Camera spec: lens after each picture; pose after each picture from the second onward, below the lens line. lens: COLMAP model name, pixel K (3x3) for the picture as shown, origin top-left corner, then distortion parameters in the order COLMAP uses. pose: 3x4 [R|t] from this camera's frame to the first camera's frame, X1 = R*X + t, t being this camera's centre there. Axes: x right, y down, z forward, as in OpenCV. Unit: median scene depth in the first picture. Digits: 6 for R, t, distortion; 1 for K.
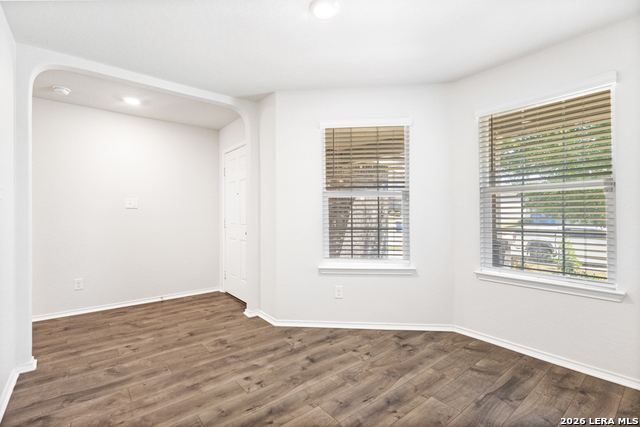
lens RADIAL K [[303.0, 0, 315.6], [0, 303.0, 208.7], [0, 0, 1]] dist [-0.013970, -0.000291]
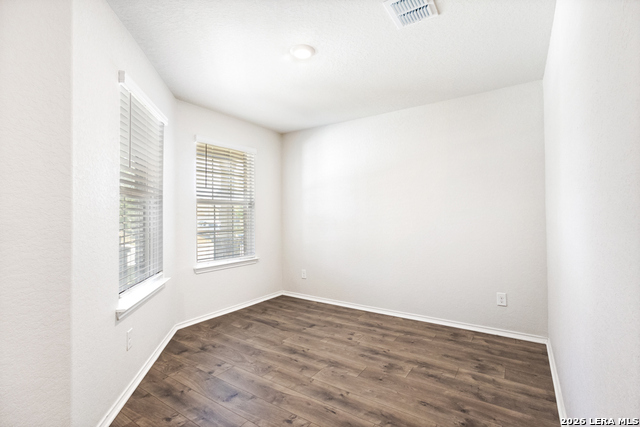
lens RADIAL K [[303.0, 0, 315.3], [0, 303.0, 215.9], [0, 0, 1]] dist [-0.013970, -0.000291]
pose [[-0.302453, -0.004487, 0.953154, -0.913736], [-0.004254, 0.999985, 0.003358, -0.019183], [-0.953155, -0.003040, -0.302468, 1.046480]]
